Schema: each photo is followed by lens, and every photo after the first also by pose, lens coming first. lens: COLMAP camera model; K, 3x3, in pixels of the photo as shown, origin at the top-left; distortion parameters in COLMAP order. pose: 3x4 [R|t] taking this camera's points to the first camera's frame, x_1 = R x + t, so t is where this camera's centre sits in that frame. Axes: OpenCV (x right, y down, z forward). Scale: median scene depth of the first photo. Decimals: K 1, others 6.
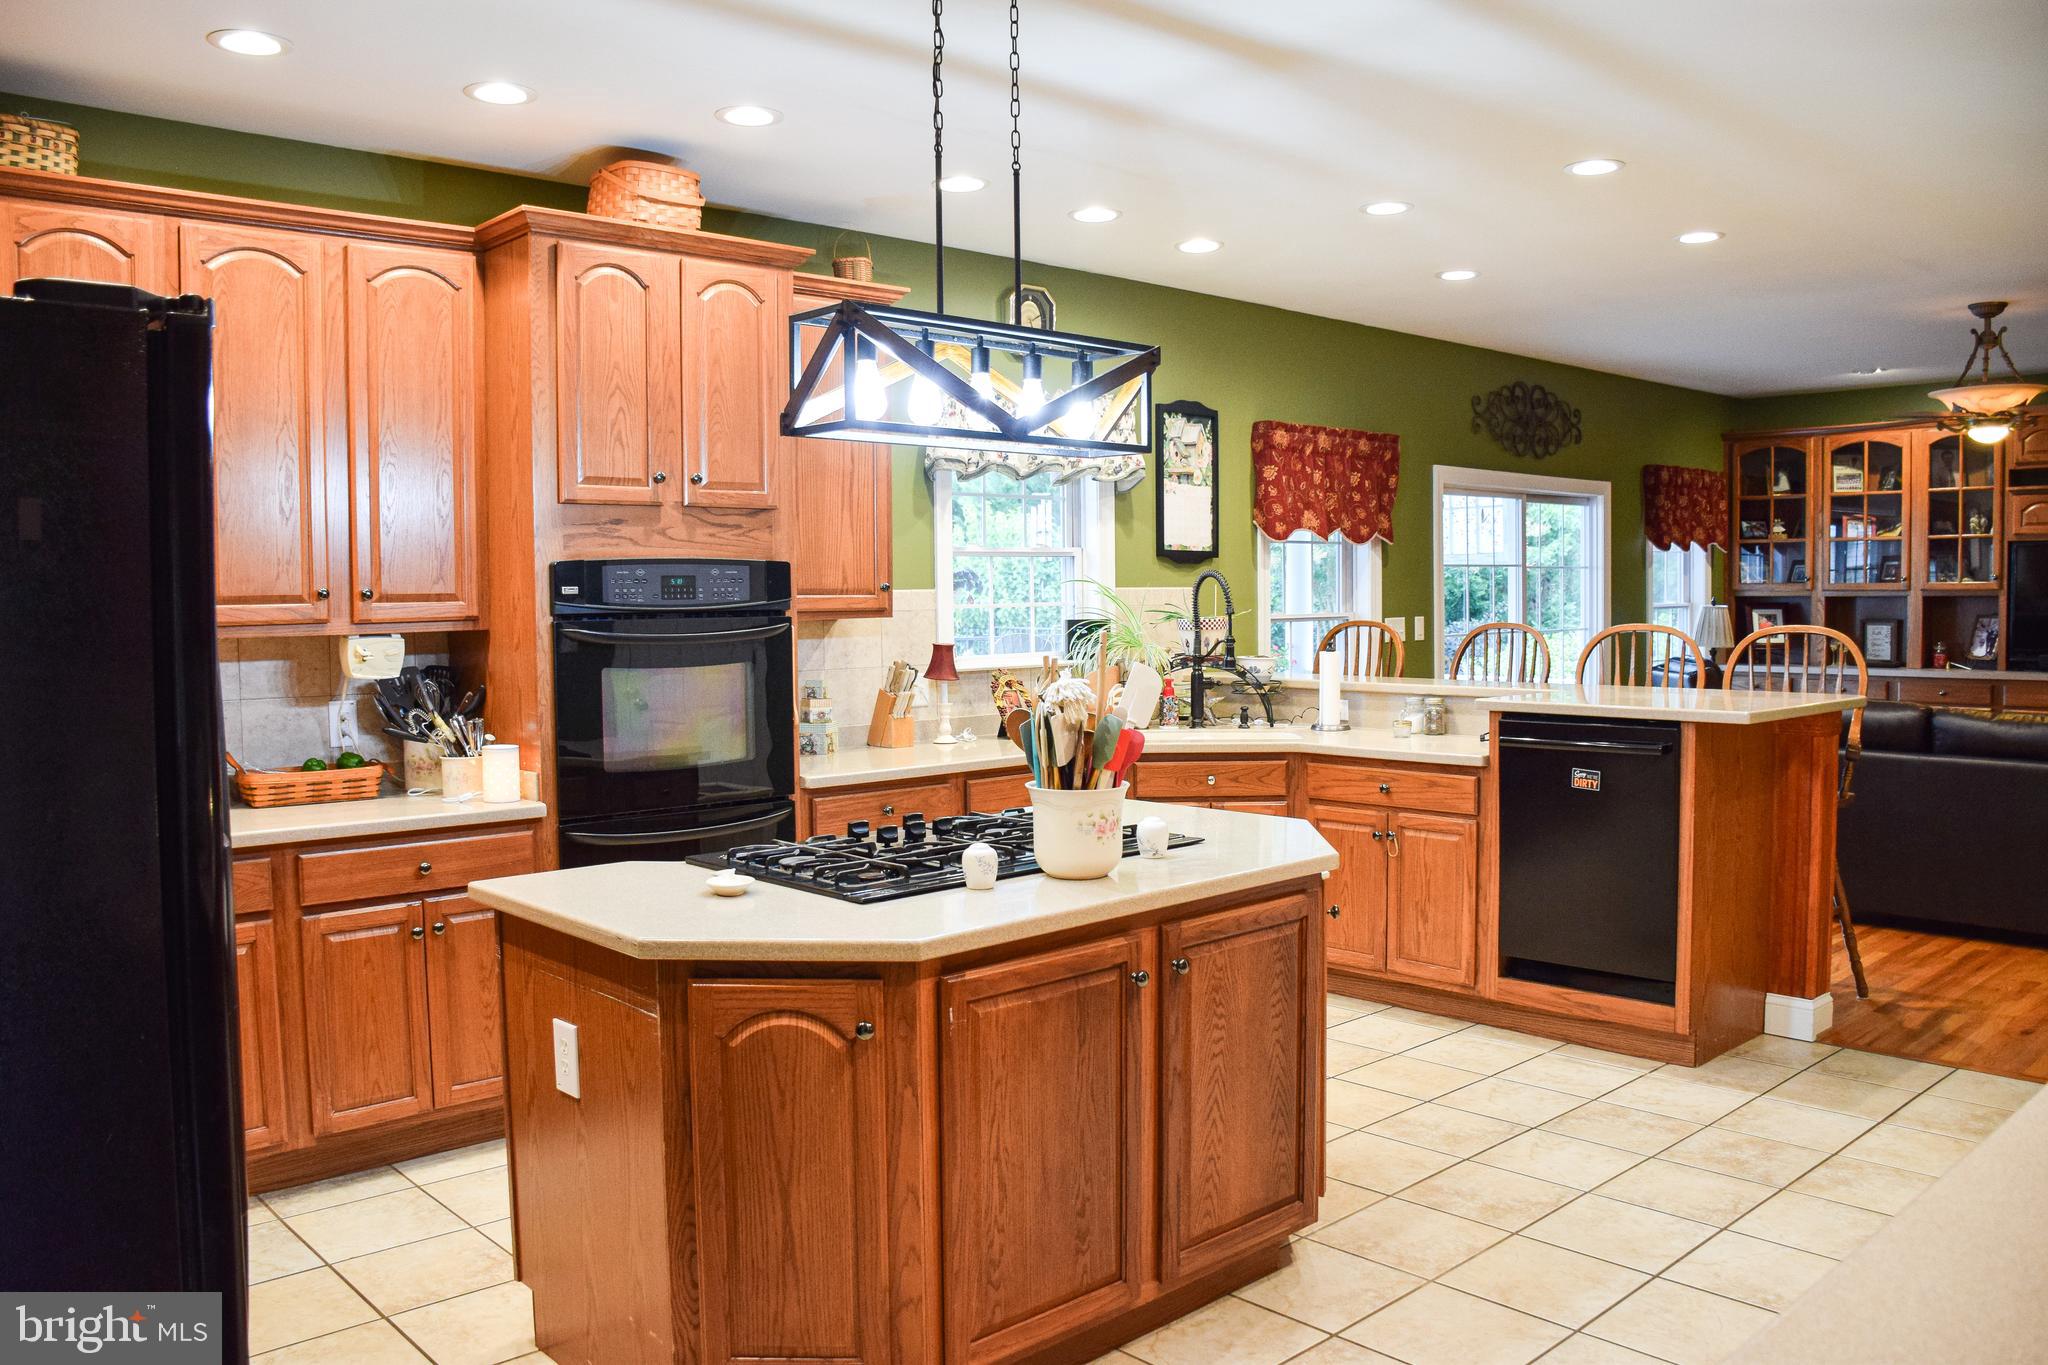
lens RADIAL K [[1614.0, 0, 1026.8], [0, 1614.0, 669.8], [0, 0, 1]] dist [-0.148754, 0.099643]
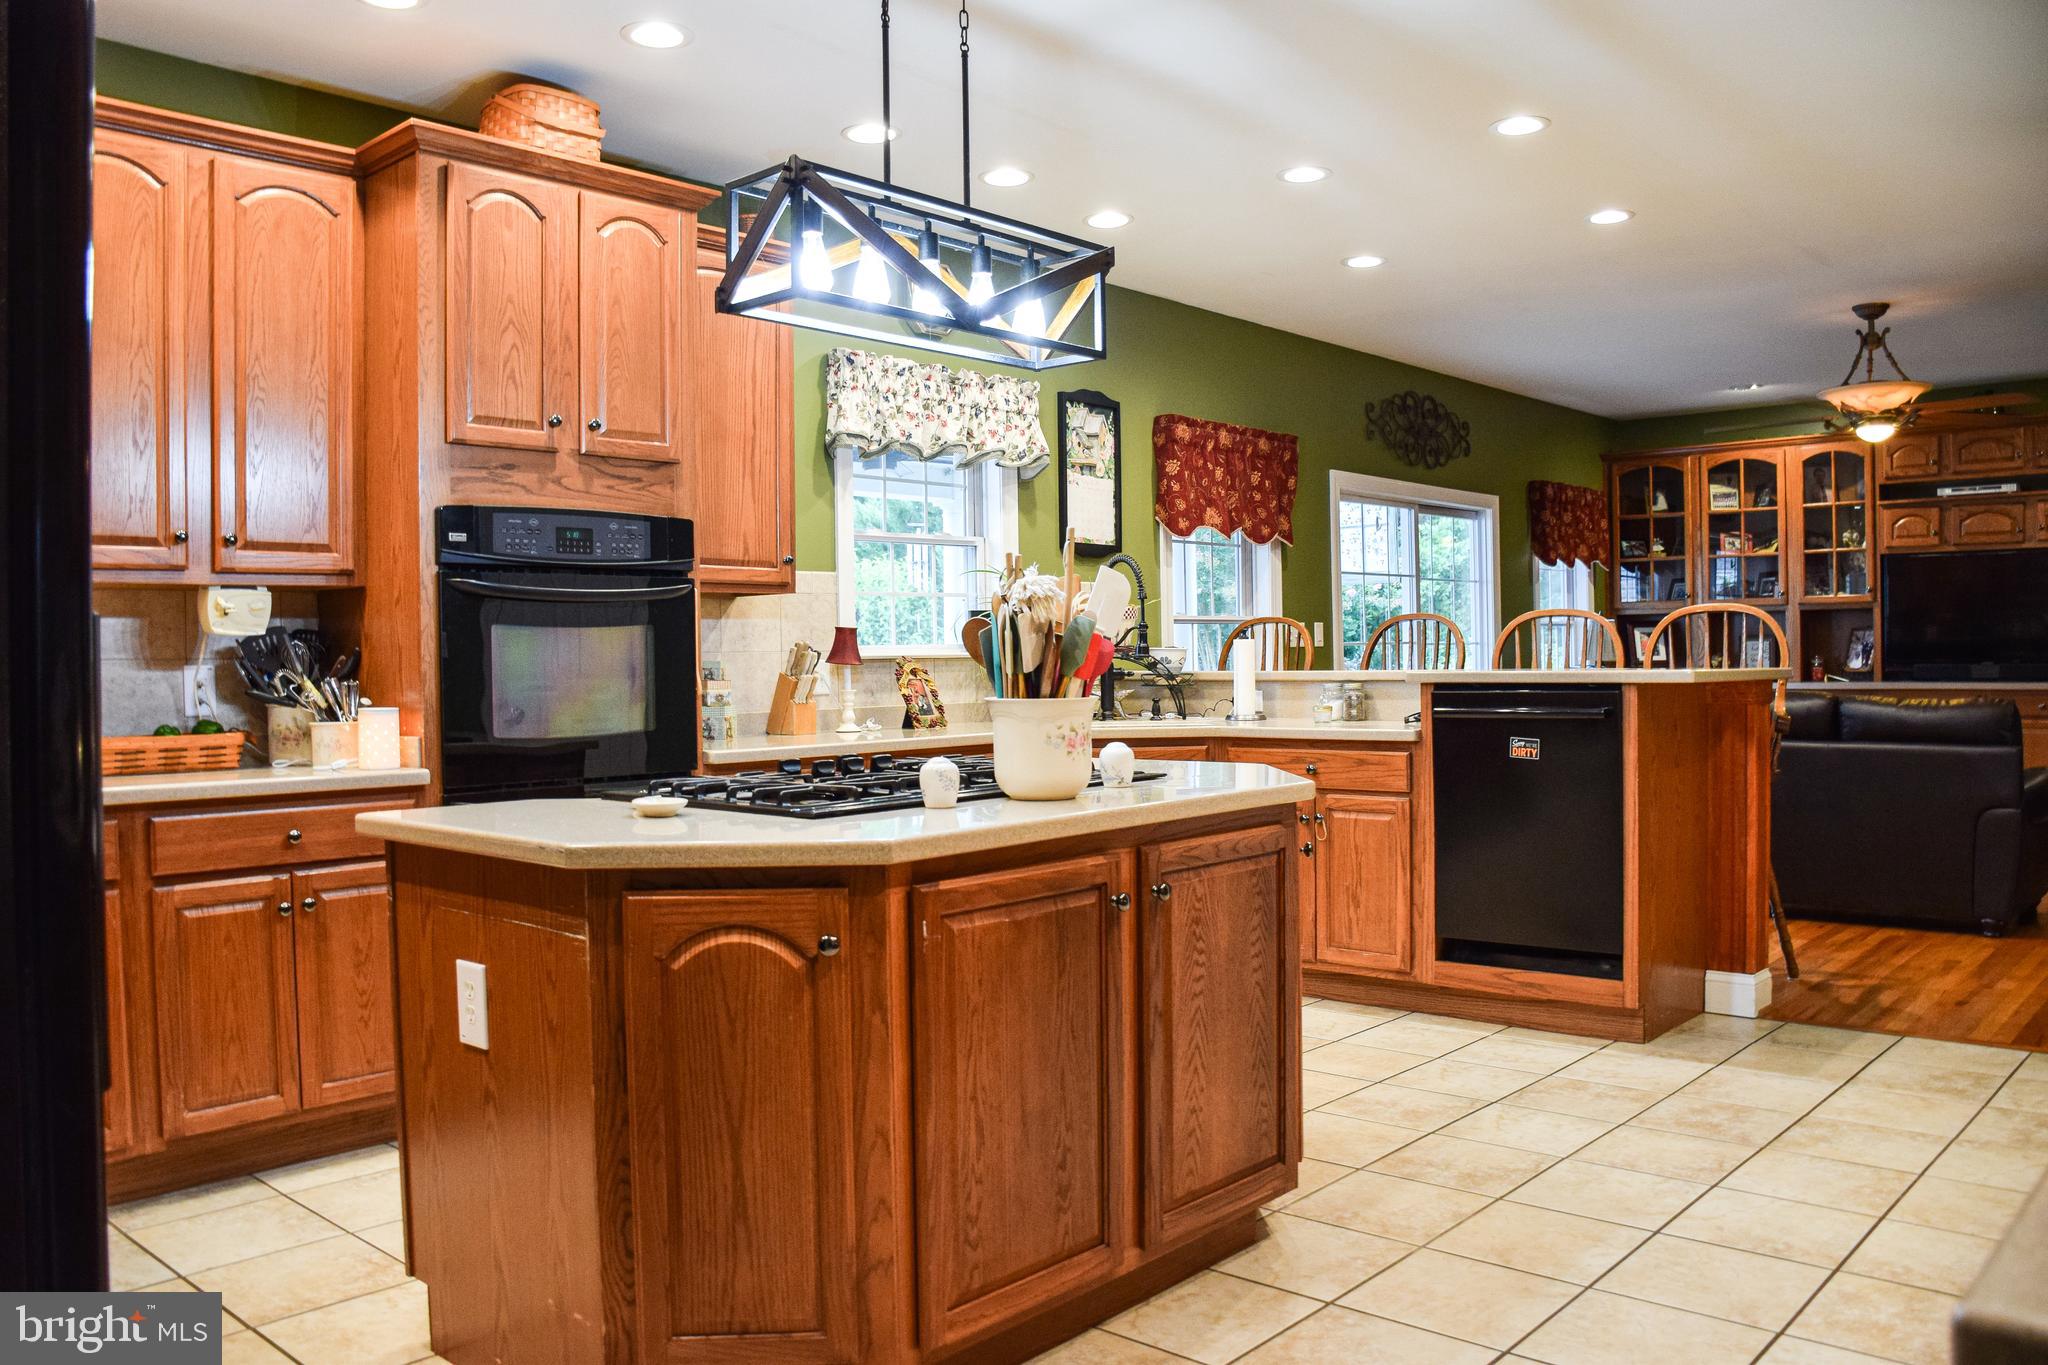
lens RADIAL K [[1614.0, 0, 1026.8], [0, 1614.0, 669.8], [0, 0, 1]] dist [-0.148754, 0.099643]
pose [[0.995939, -0.006246, 0.089809, -0.041462], [0.010004, 0.999090, -0.041461, 0.065439], [-0.089468, 0.042191, 0.995096, 0.065166]]
